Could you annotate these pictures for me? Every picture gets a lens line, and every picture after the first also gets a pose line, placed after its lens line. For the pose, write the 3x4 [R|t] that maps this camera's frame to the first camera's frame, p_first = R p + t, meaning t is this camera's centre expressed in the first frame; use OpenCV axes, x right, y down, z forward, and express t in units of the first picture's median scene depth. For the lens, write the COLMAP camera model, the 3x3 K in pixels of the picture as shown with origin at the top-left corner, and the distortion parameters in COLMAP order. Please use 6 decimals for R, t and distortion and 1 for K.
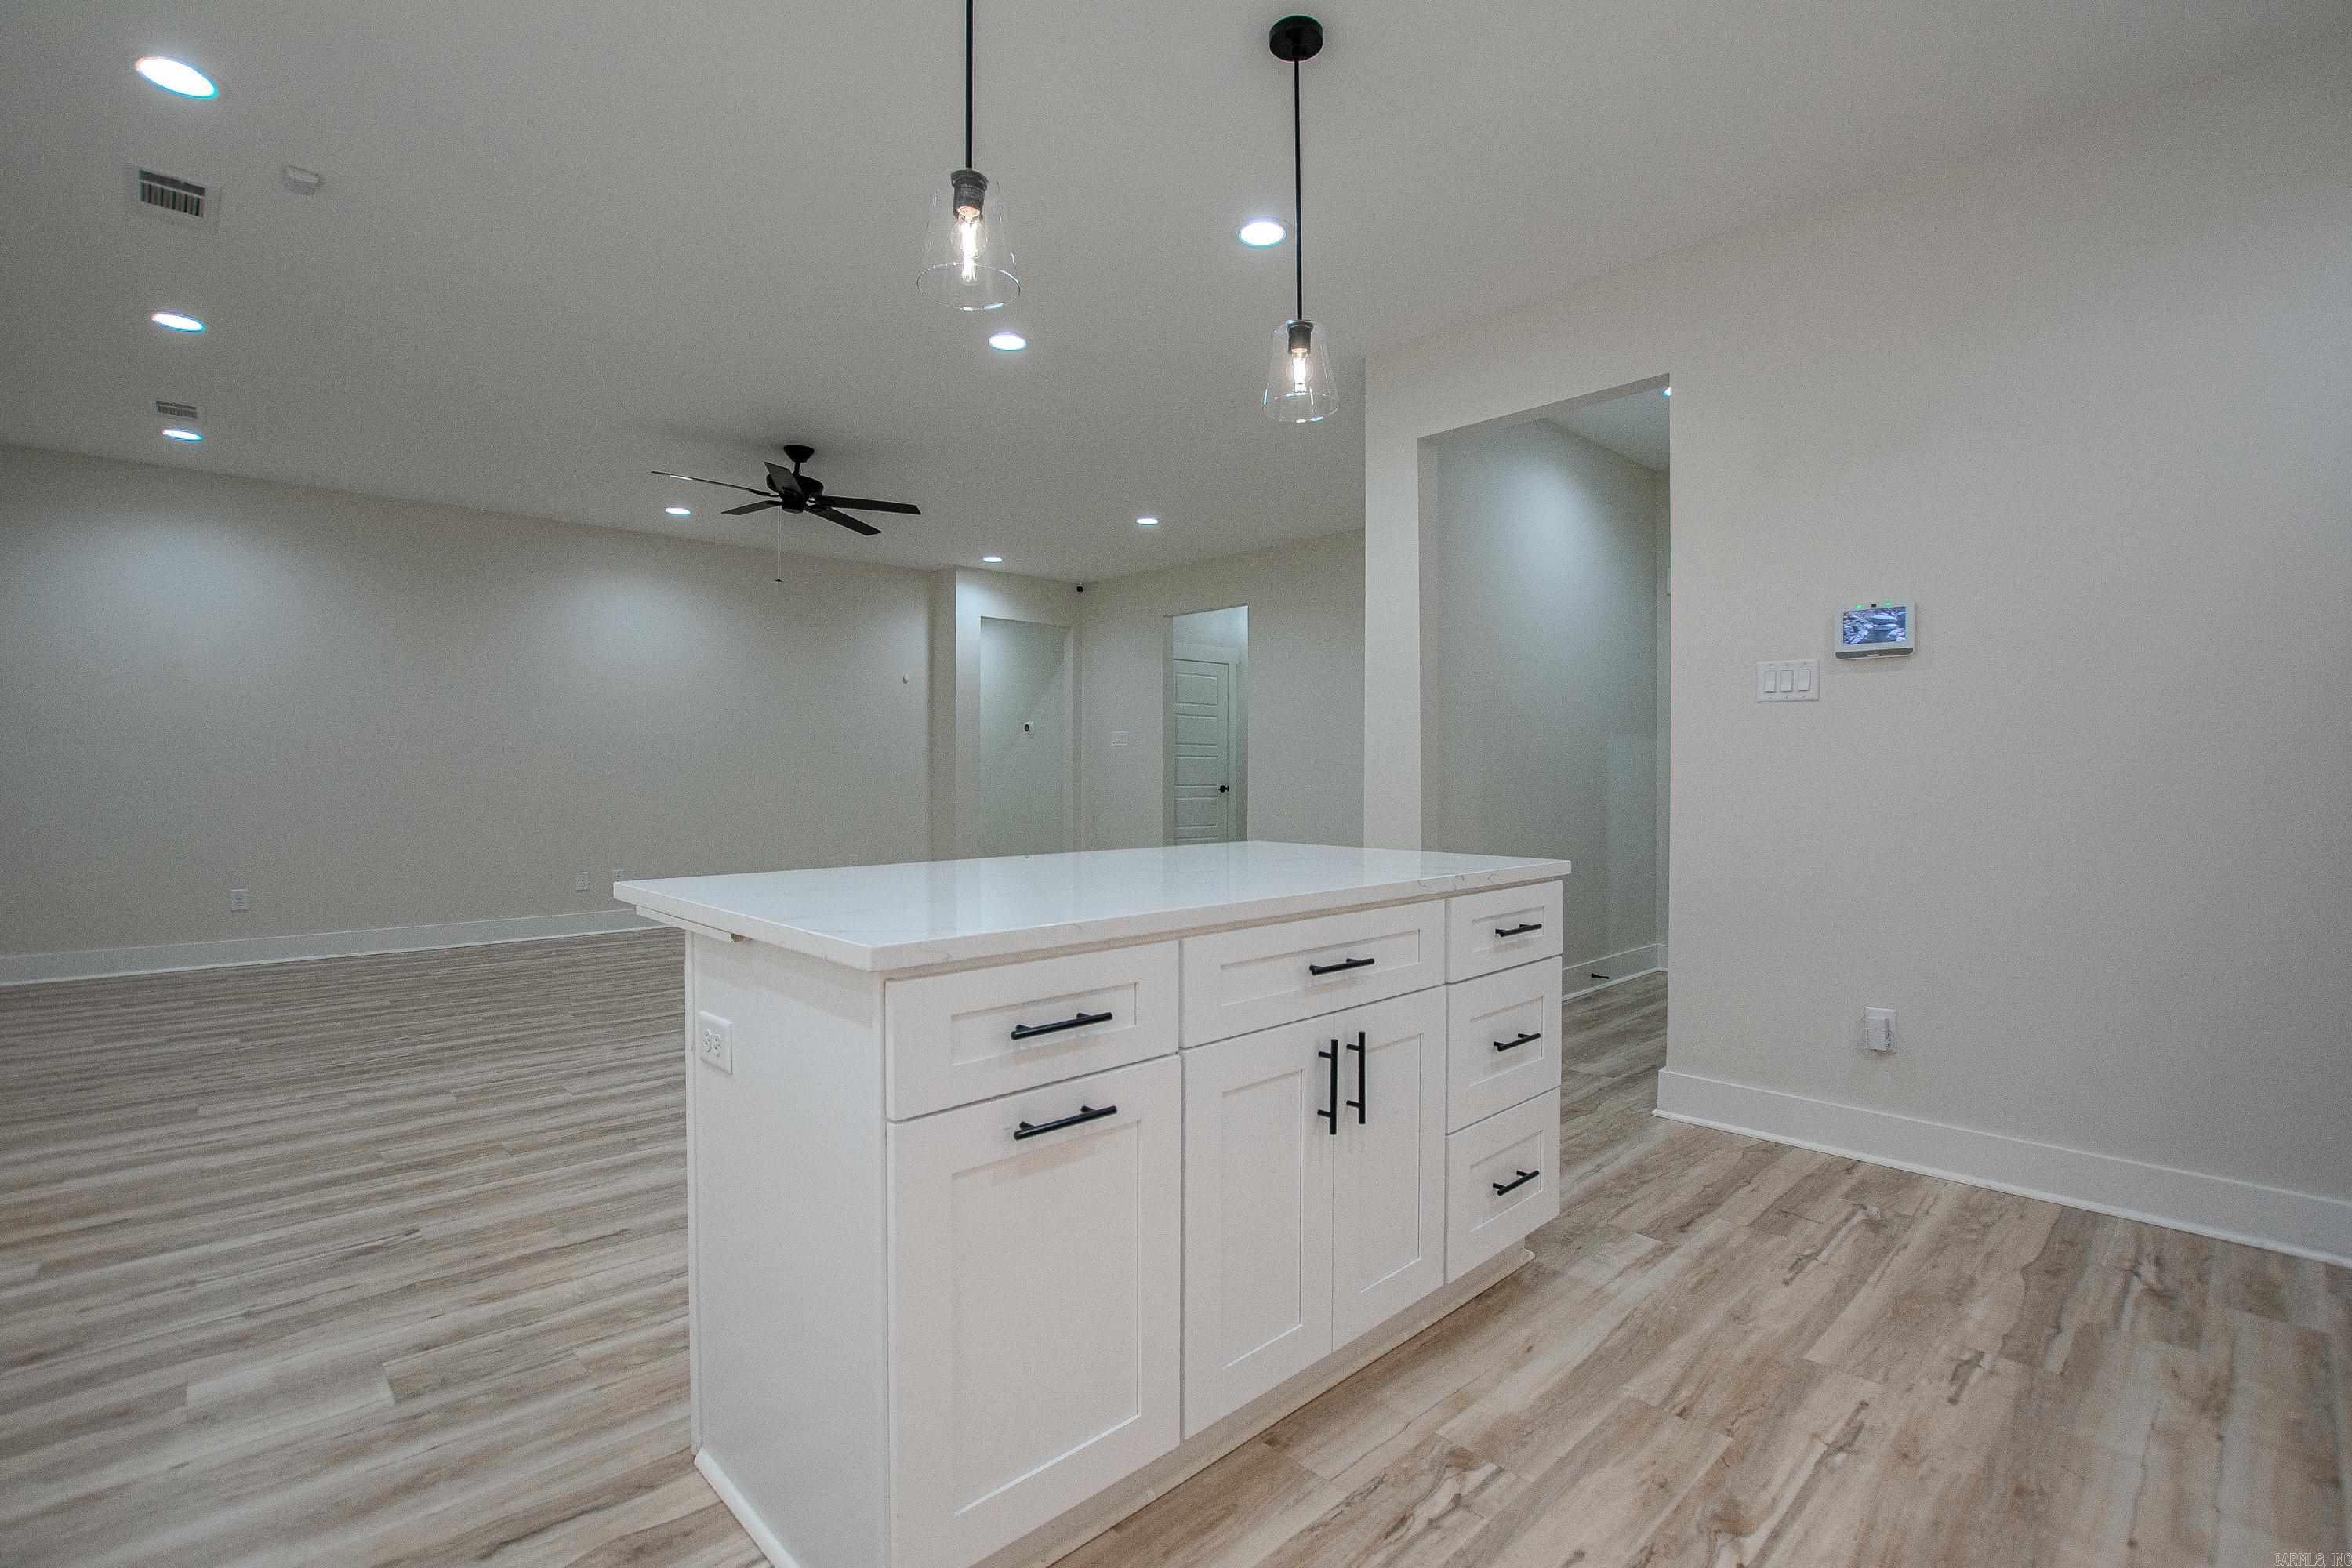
lens RADIAL K [[1057.8, 0, 1169.7], [0, 1057.8, 762.9], [0, 0, 1]] dist [-0.033344, 0.003590]
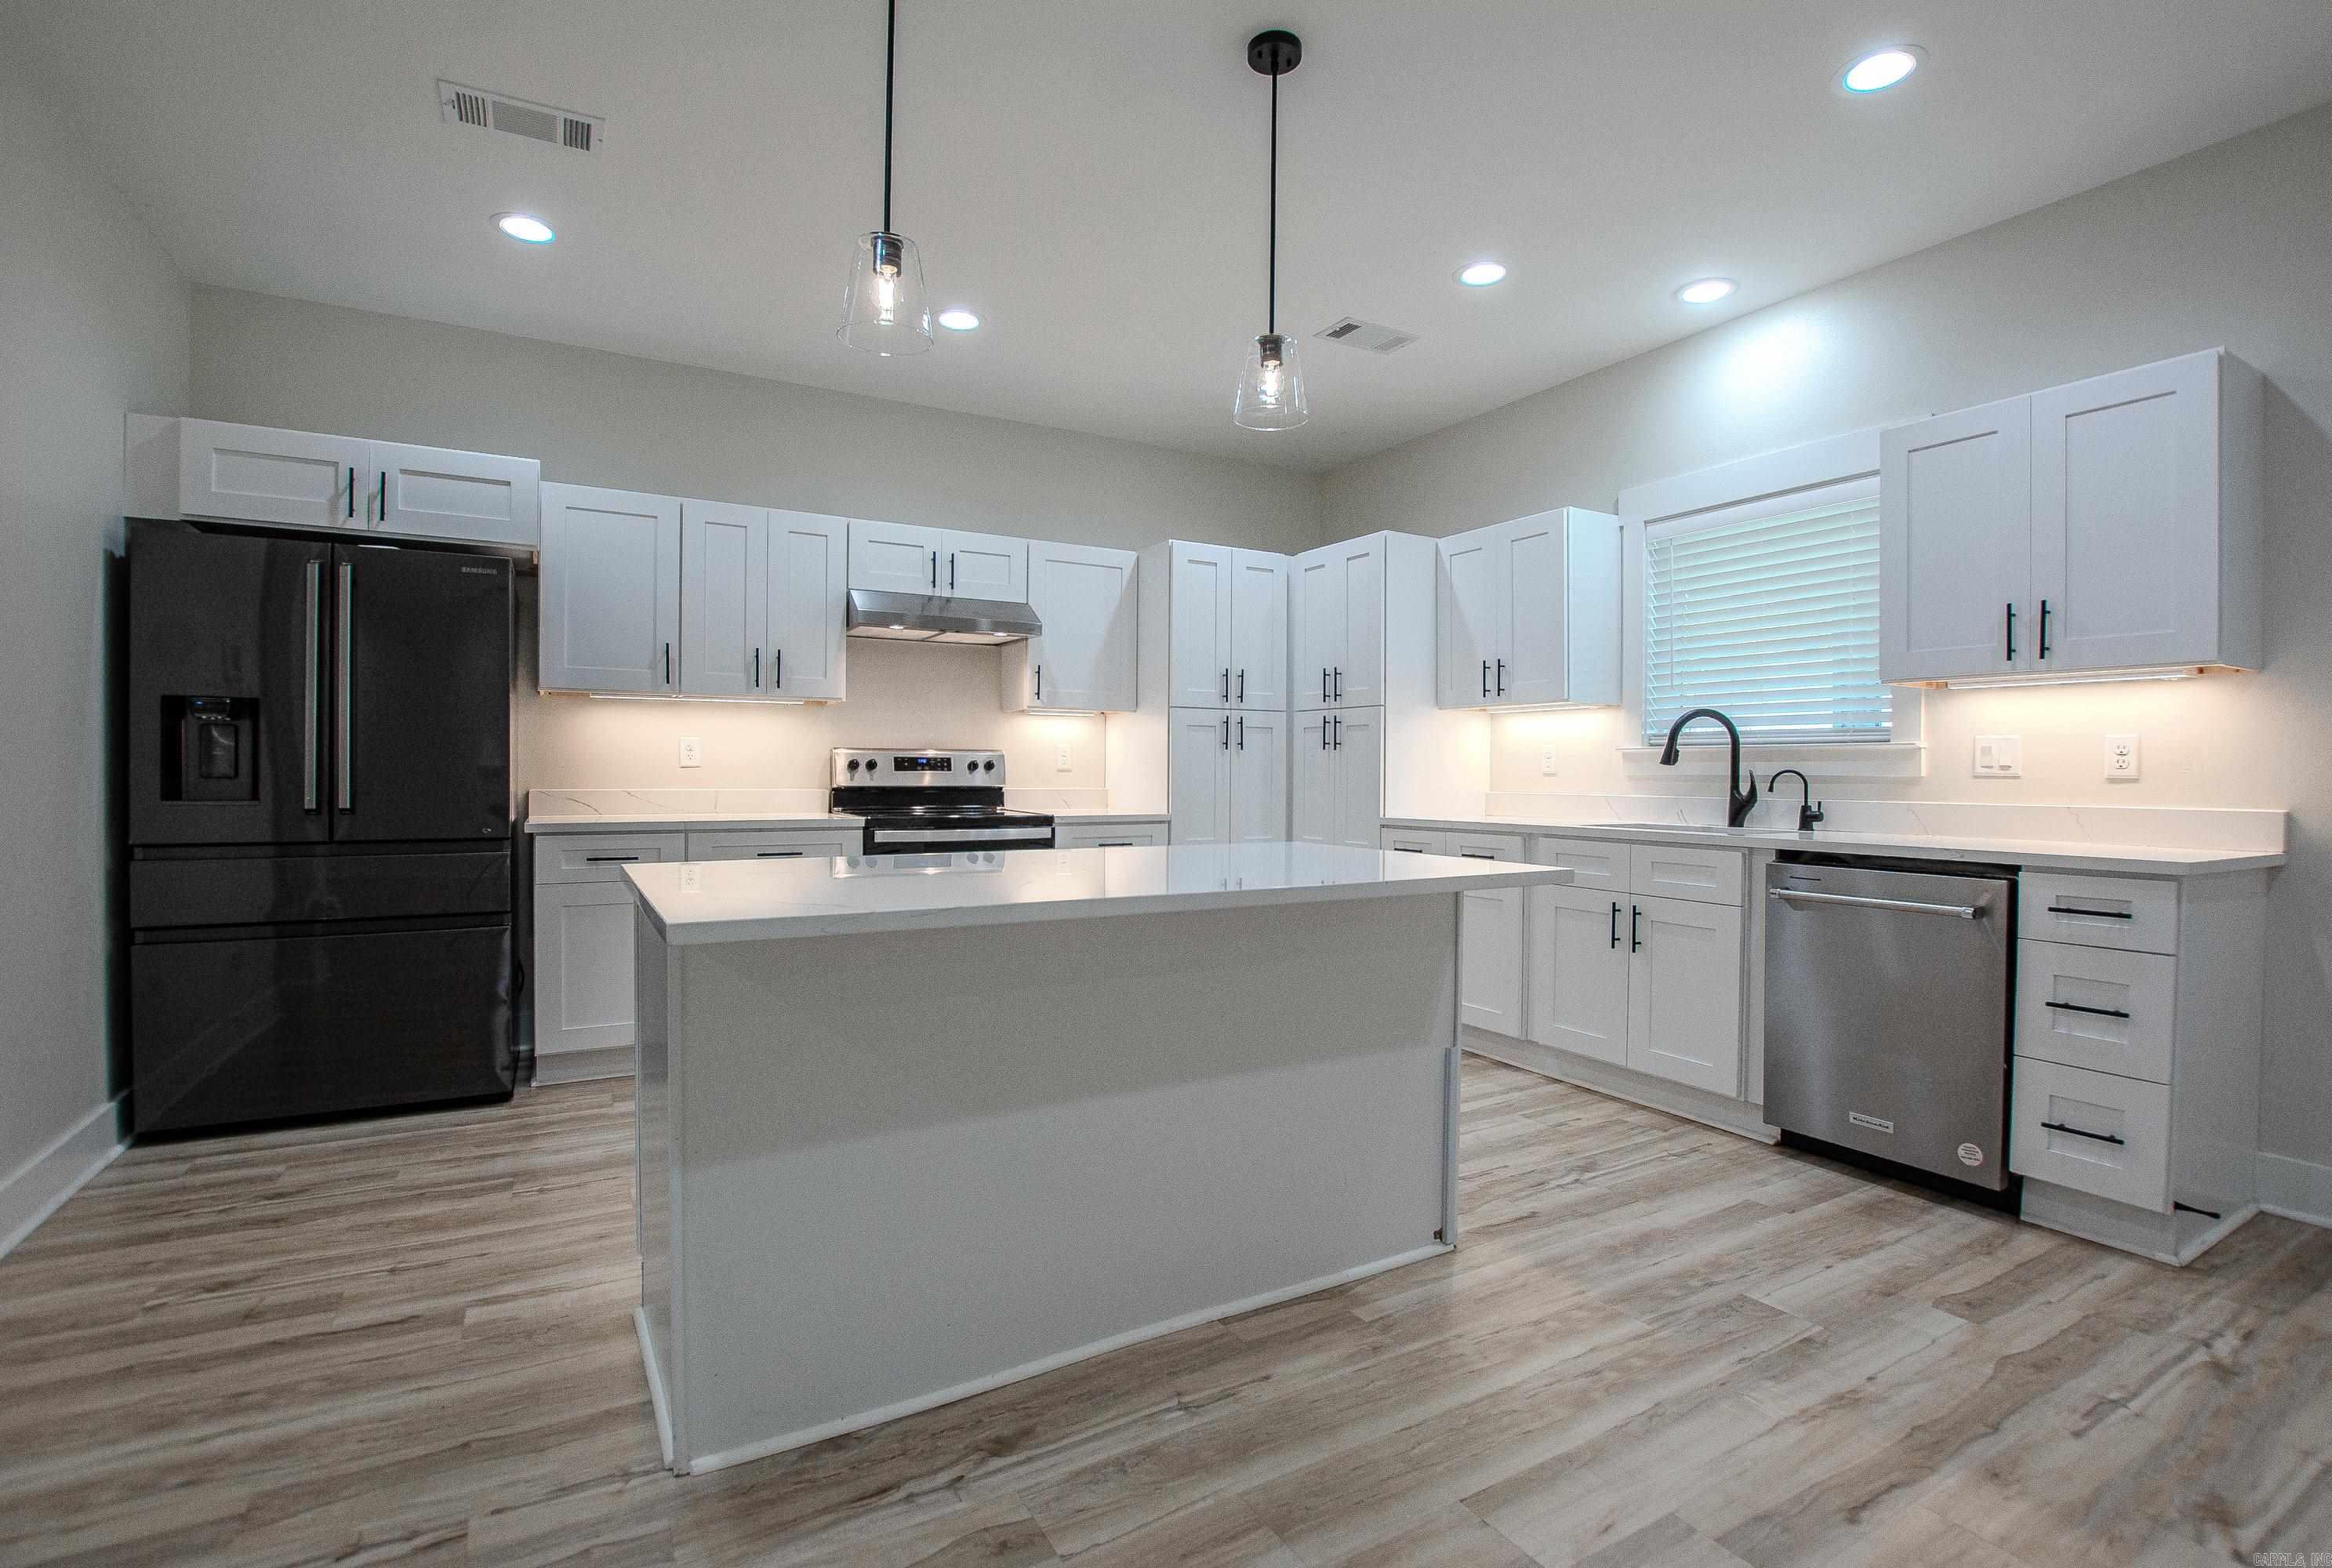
lens RADIAL K [[1059.8, 0, 1184.7], [0, 1059.8, 781.4], [0, 0, 1]] dist [-0.030765, 0.002360]
pose [[-0.977391, -0.012608, 0.211064, -0.266170], [-0.013816, 0.999896, -0.004248, 0.026661], [-0.210988, -0.007068, -0.977463, 1.705241]]
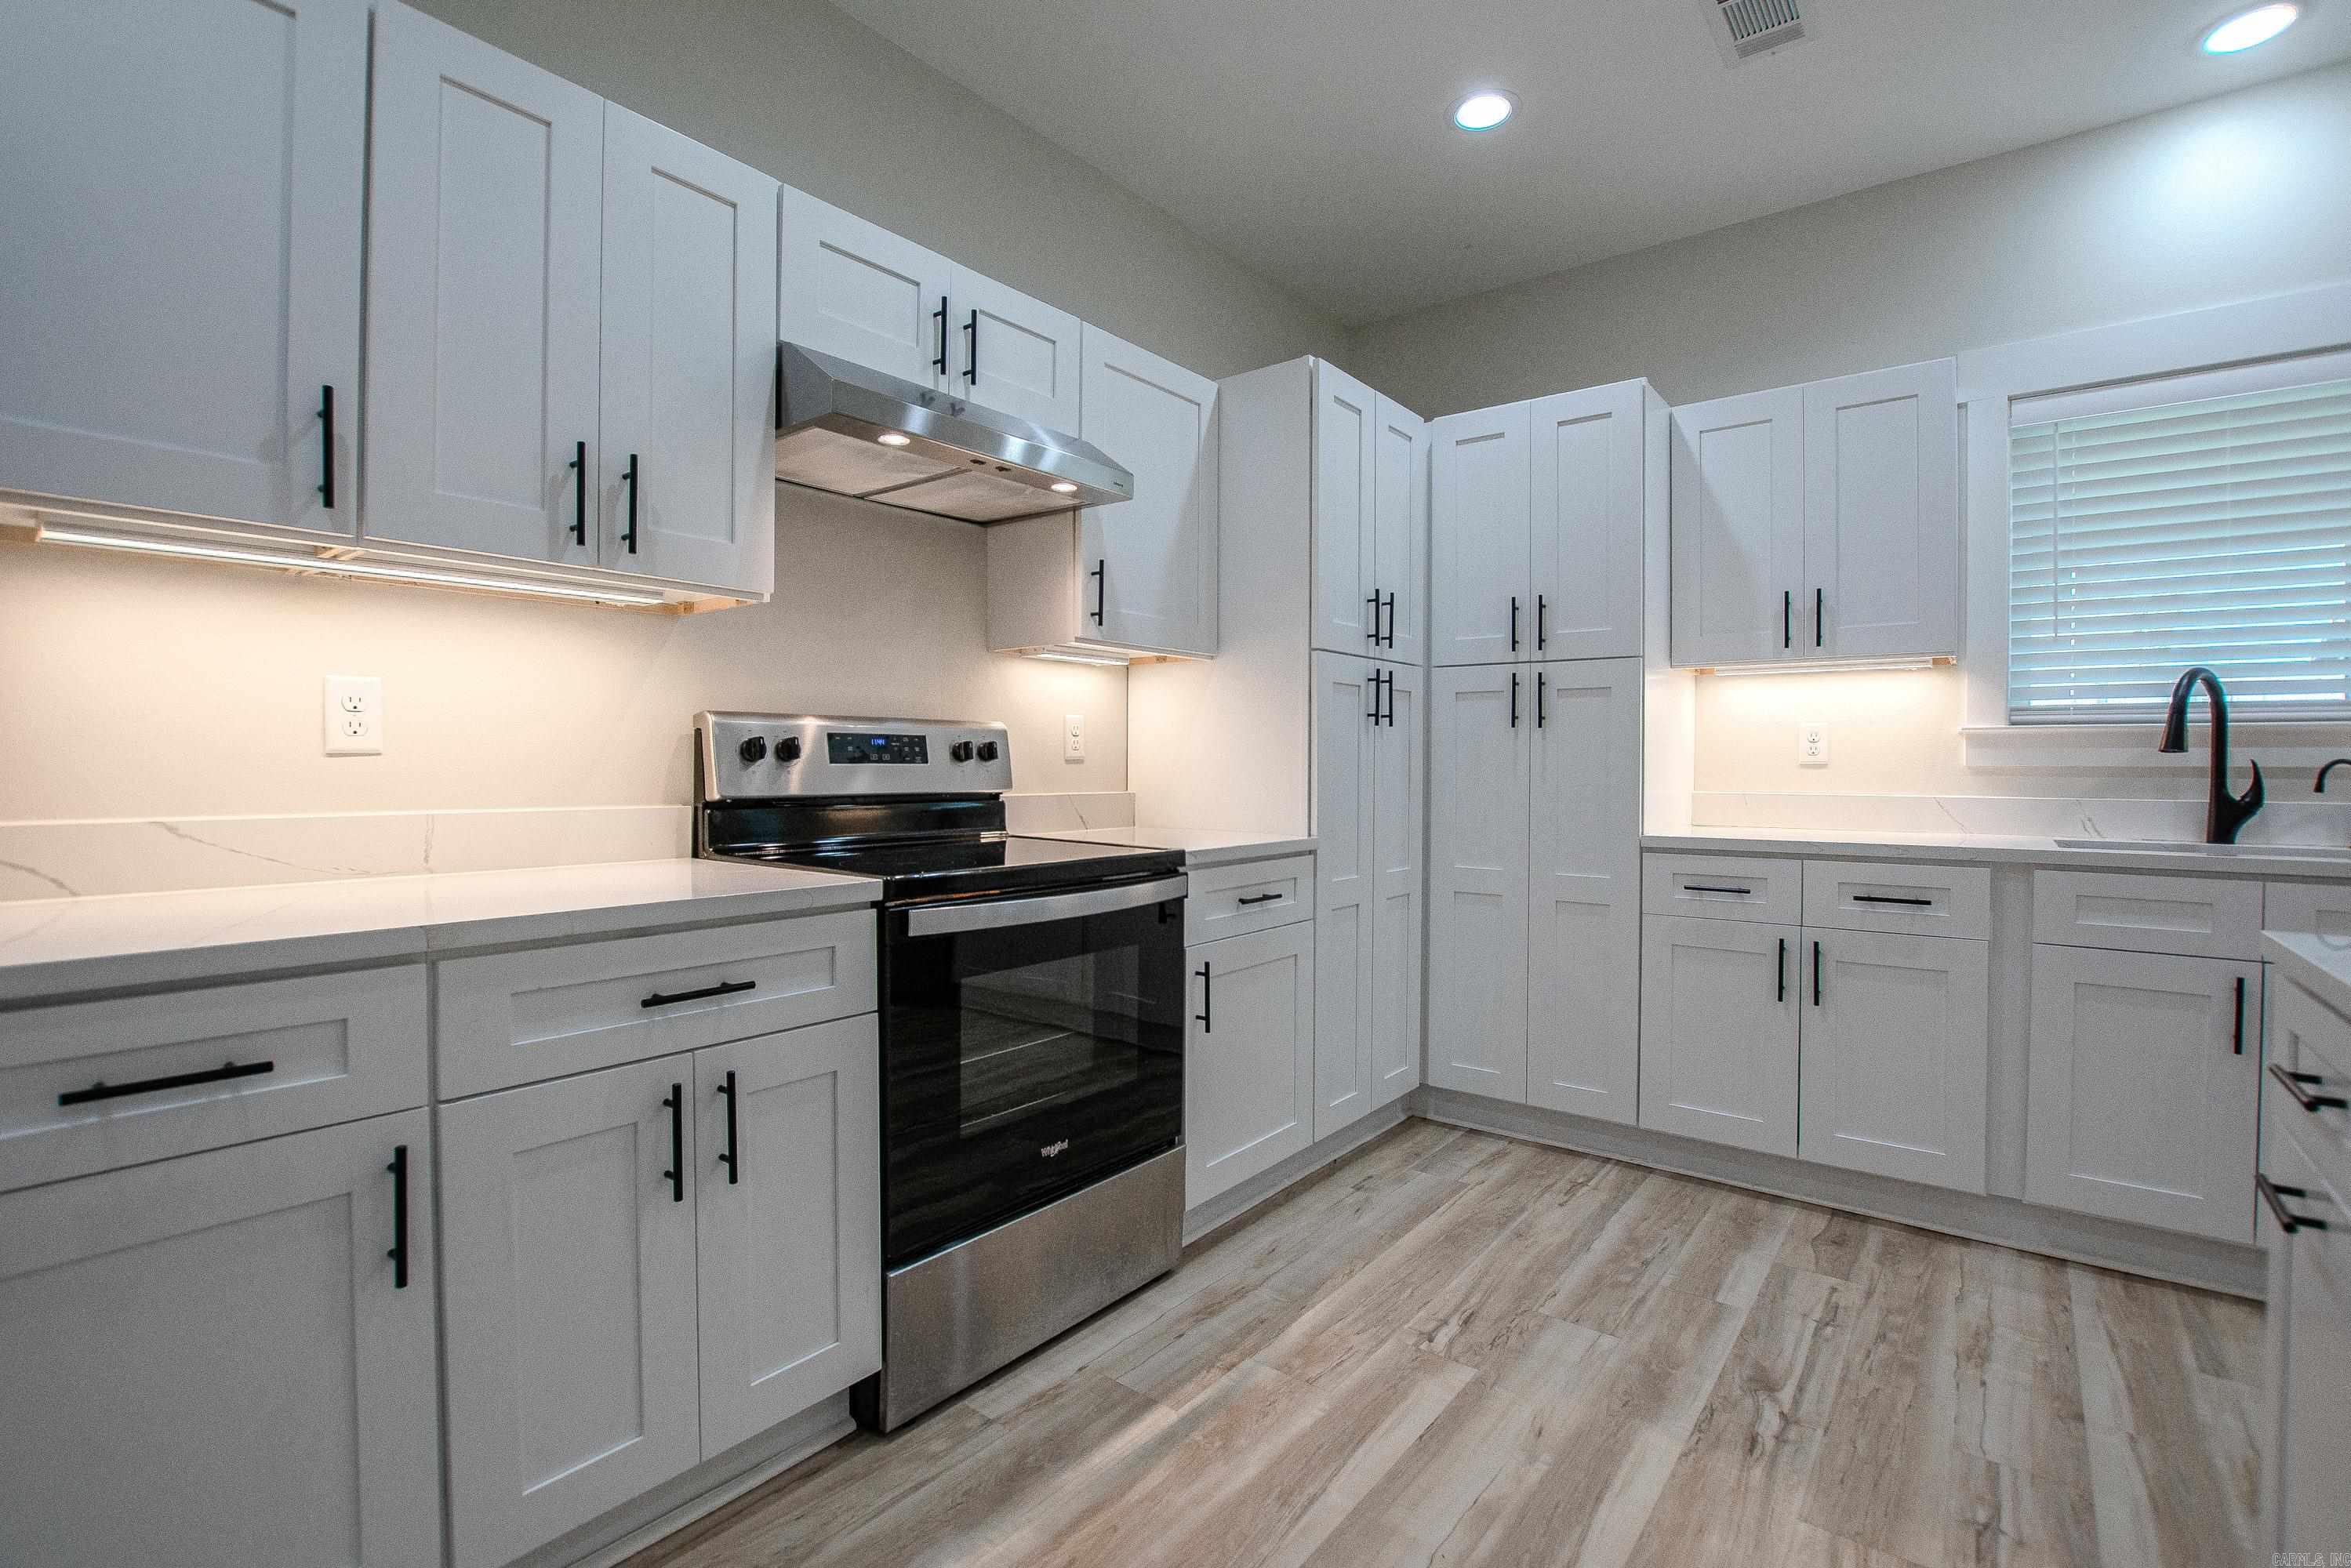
lens RADIAL K [[1057.3, 0, 1181.1], [0, 1057.3, 773.0], [0, 0, 1]] dist [-0.033344, 0.003590]
pose [[-0.987748, -0.005496, -0.155963, 0.480563], [-0.006513, 0.999961, 0.006009, 0.006418], [0.155924, 0.006952, -0.987745, 0.896404]]
